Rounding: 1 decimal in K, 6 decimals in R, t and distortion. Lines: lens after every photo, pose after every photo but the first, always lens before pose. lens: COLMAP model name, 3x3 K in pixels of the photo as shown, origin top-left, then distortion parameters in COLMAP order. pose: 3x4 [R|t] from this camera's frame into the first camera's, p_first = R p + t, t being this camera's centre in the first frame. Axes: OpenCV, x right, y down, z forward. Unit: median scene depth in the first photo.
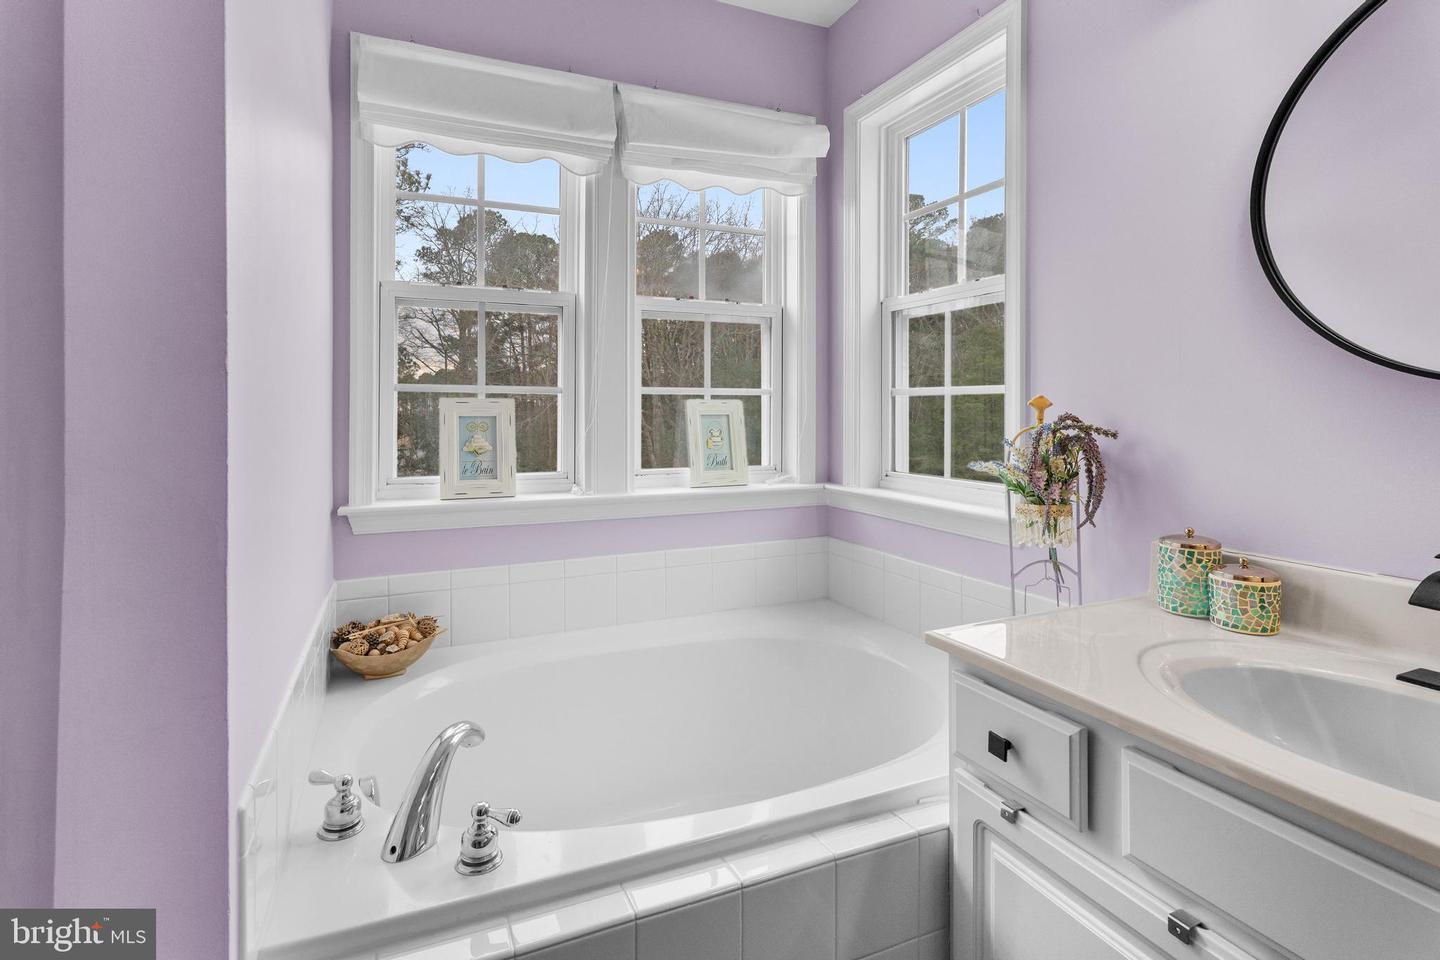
lens RADIAL K [[682.5, 0, 719.5], [0, 682.5, 431.2], [0, 0, 1]] dist [-0.002327, -0.000543]
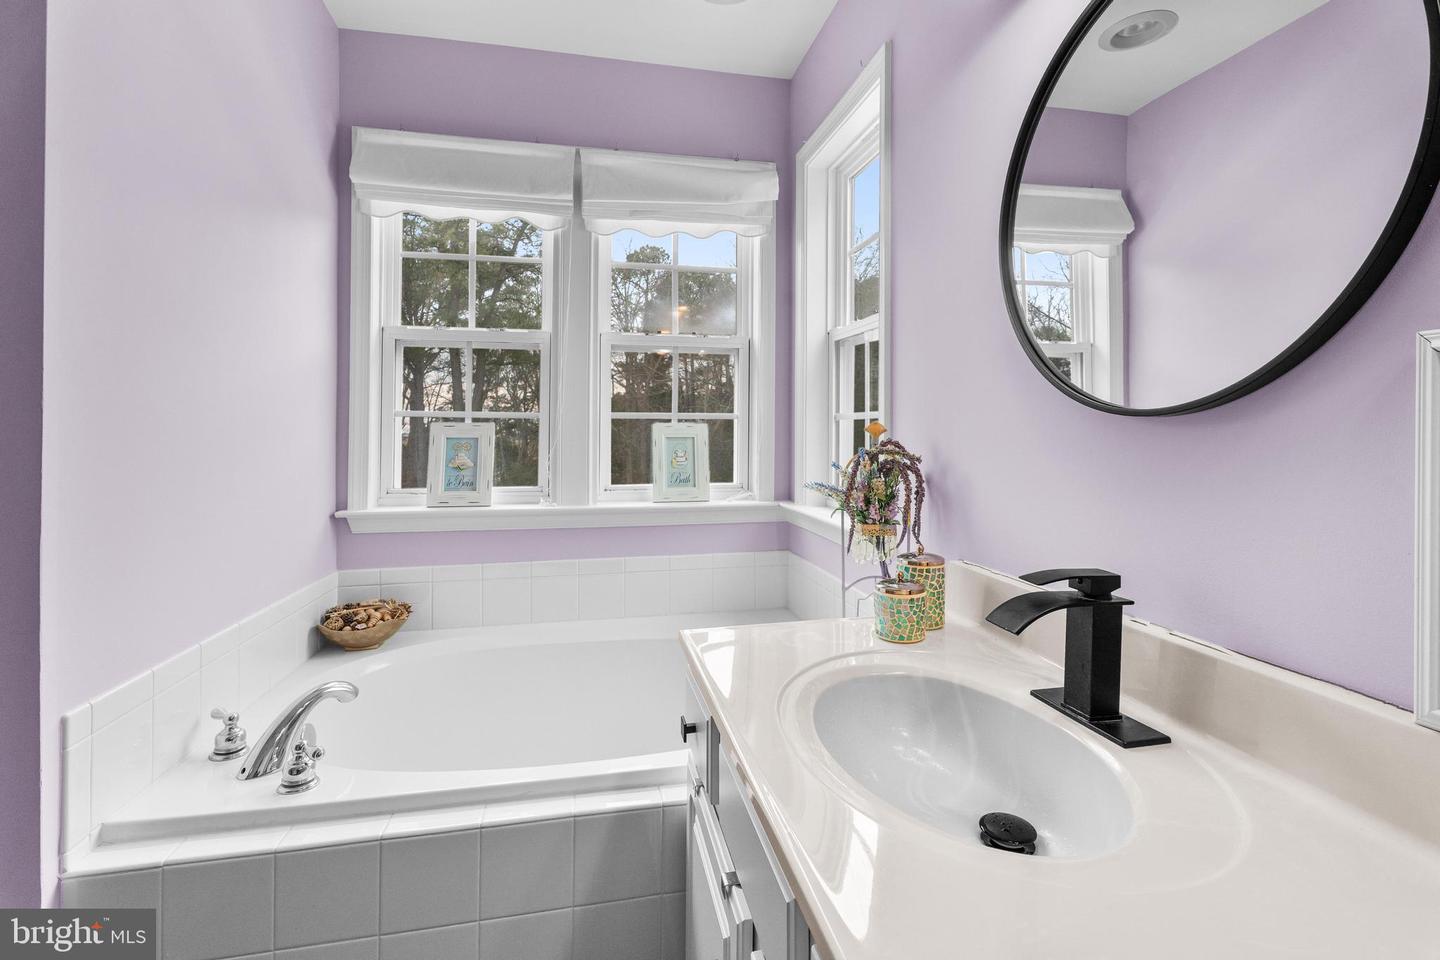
lens RADIAL K [[646.4, 0, 720.4], [0, 646.4, 447.6], [0, 0, 1]] dist [0.000098, 0.000055]
pose [[0.984065, 0.006723, -0.177680, 0.281925], [-0.007935, 0.999950, -0.006114, -0.001185], [0.177630, 0.007426, 0.984069, -0.026558]]
